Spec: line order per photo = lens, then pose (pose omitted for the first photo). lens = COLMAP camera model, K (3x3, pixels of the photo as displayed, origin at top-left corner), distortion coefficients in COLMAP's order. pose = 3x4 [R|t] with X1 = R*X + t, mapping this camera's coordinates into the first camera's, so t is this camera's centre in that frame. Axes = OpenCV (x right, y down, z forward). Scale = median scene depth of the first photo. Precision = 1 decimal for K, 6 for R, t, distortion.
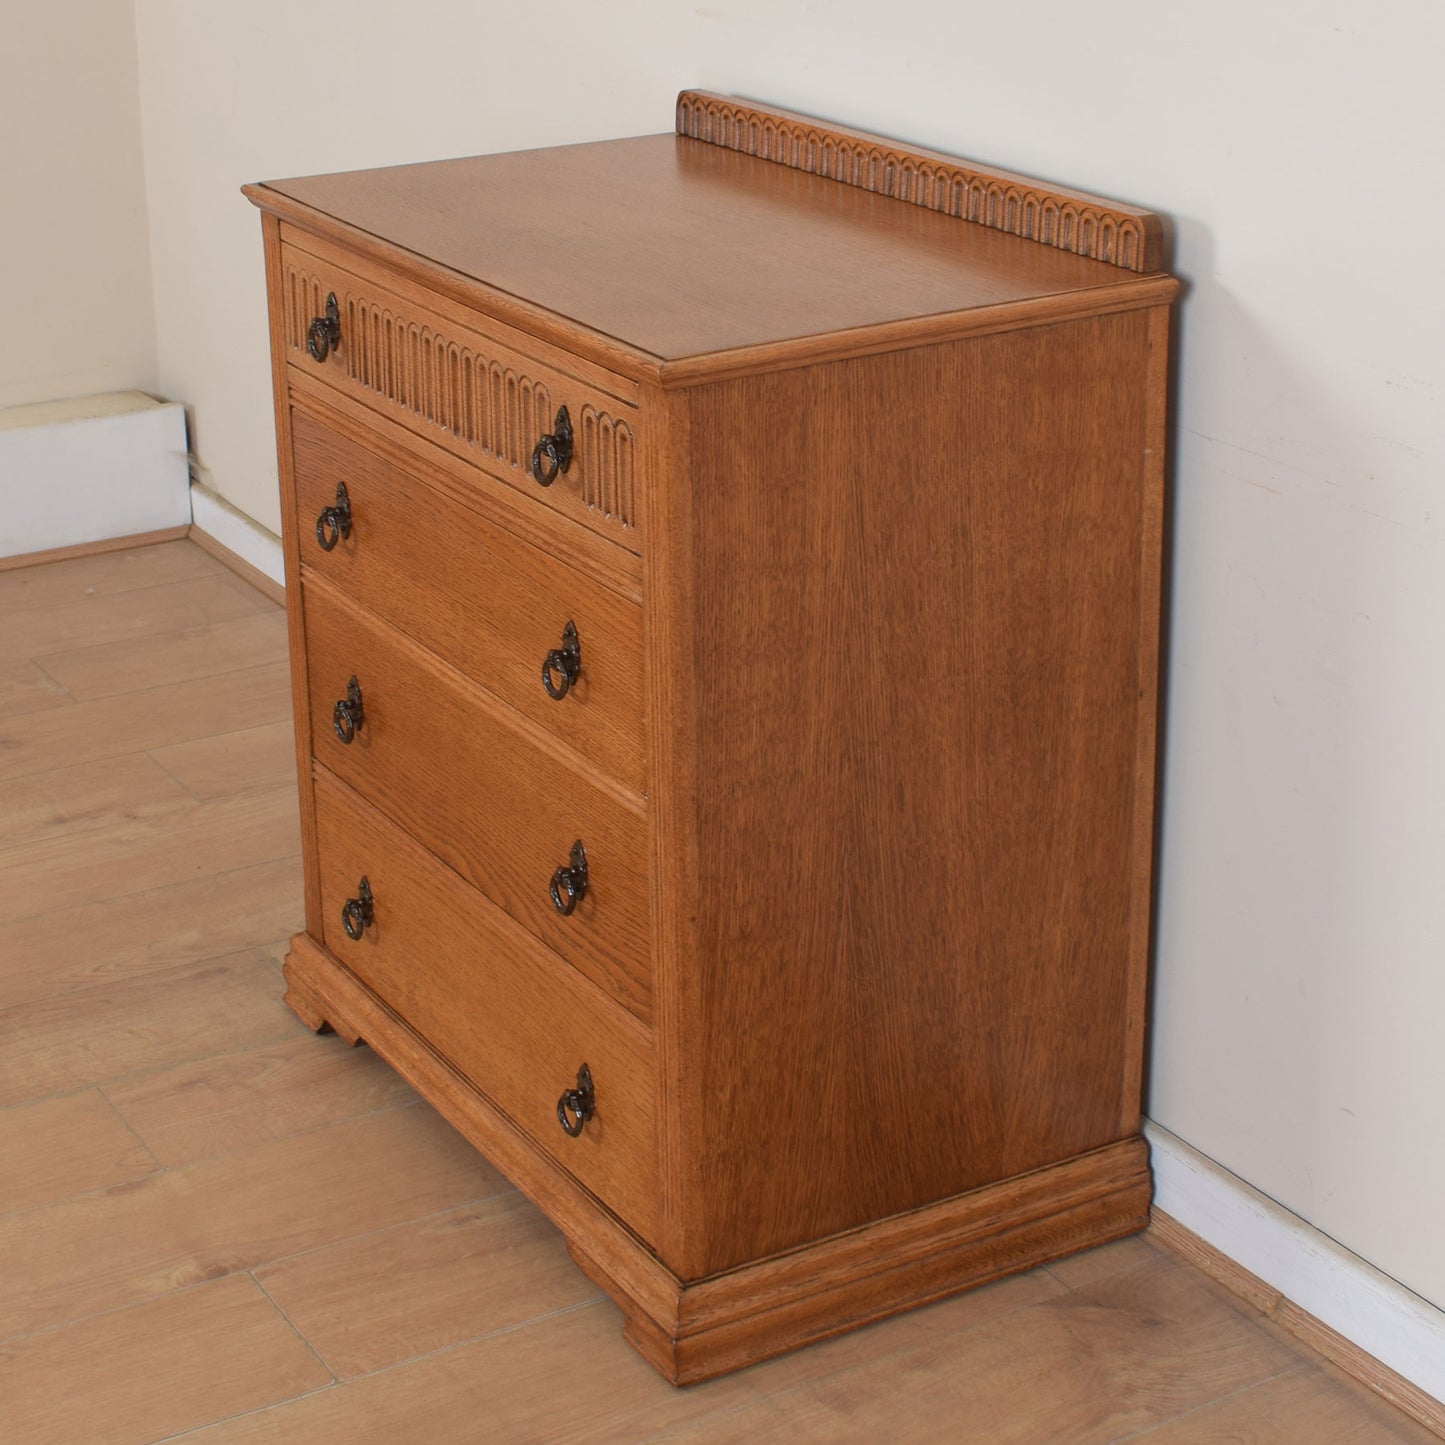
lens RADIAL K [[2987.3, 0, 741.5], [0, 2987.3, 671.5], [0, 0, 1]] dist [-0.077005, 0.000000]
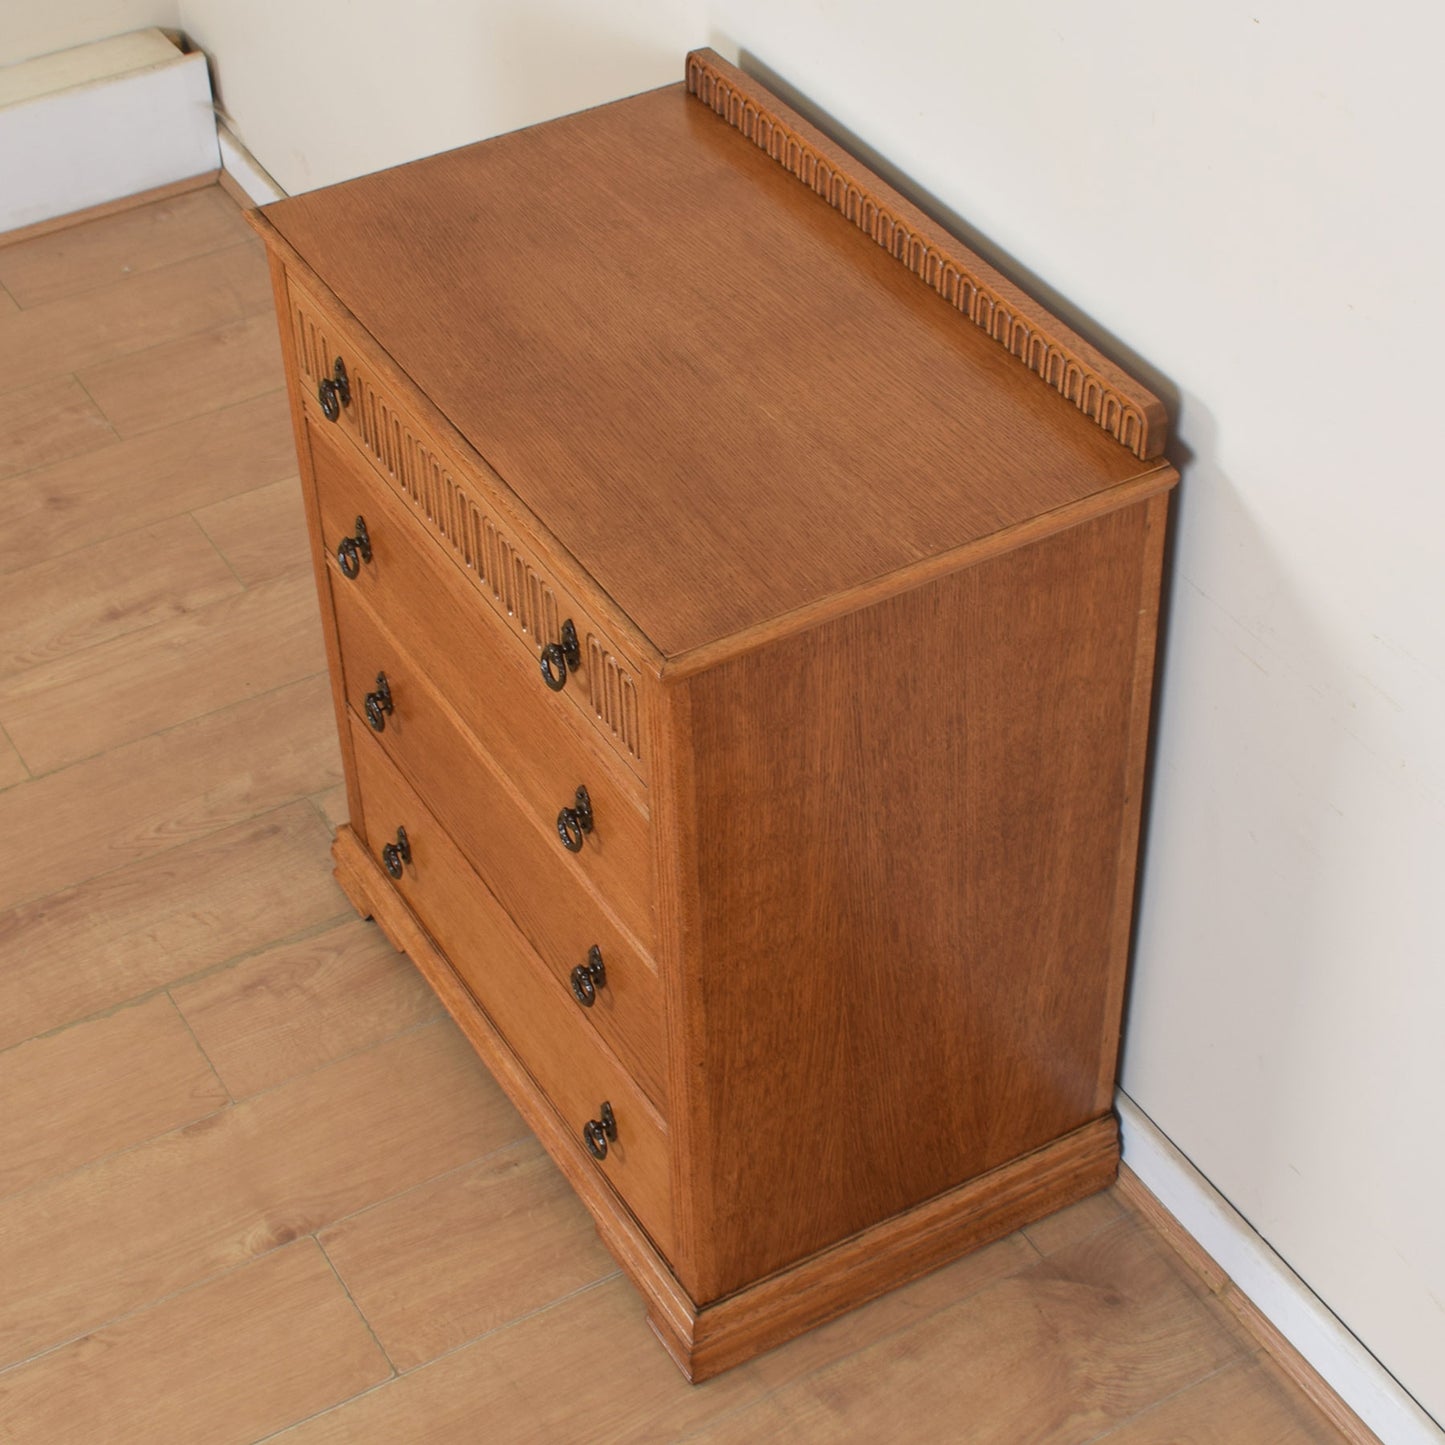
lens RADIAL K [[2805.8, 0, 795.8], [0, 2805.8, 733.8], [0, 0, 1]] dist [-0.076955, 0.000000]
pose [[0.999996, 0.001371, 0.002536, 0.014595], [-0.002190, 0.933327, 0.359022, -0.375689], [-0.001875, -0.359026, 0.933326, 0.084501]]
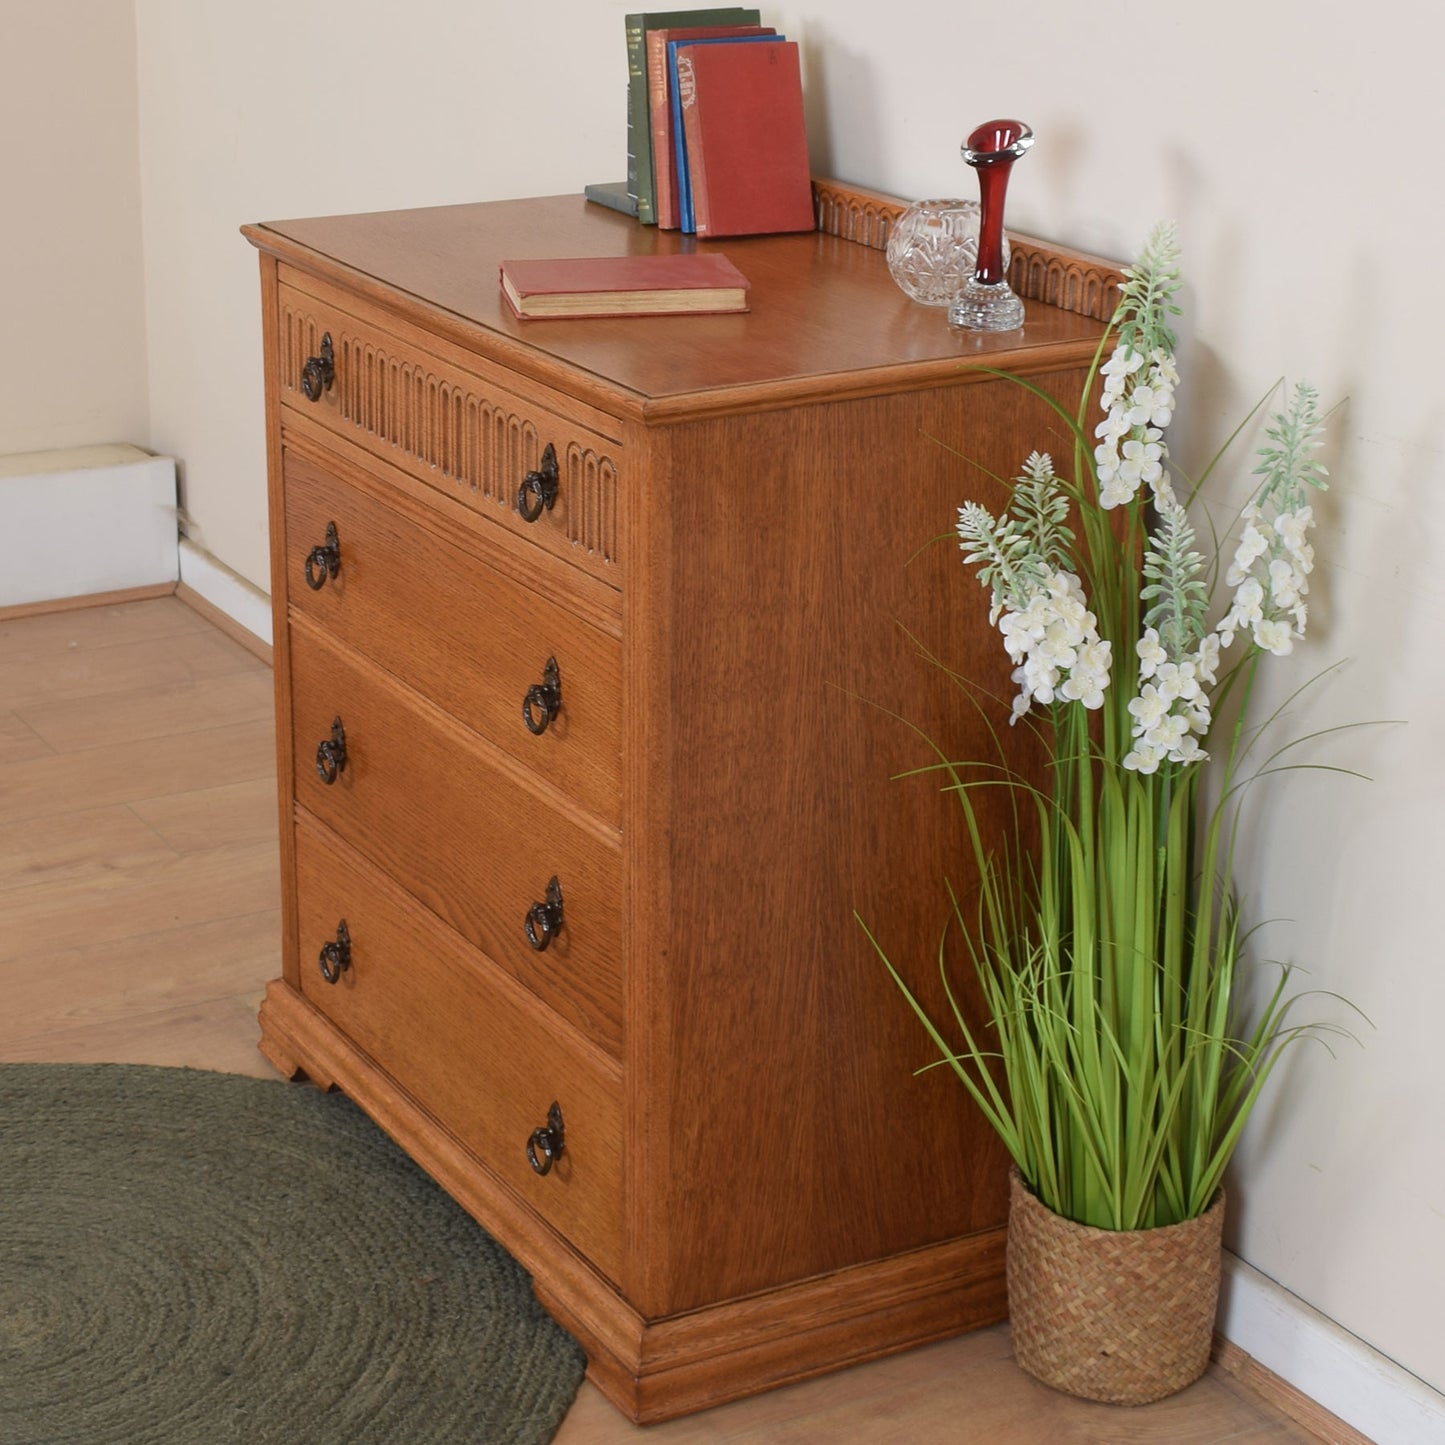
lens RADIAL K [[3239.6, 0, 714.2], [0, 3239.6, 663.6], [0, 0, 1]] dist [-0.079767, 0.000000]
pose [[0.999551, 0.024886, -0.016681, 0.015592], [-0.025531, 0.998886, -0.039682, 0.026643], [0.015675, 0.040090, 0.999073, -0.093228]]
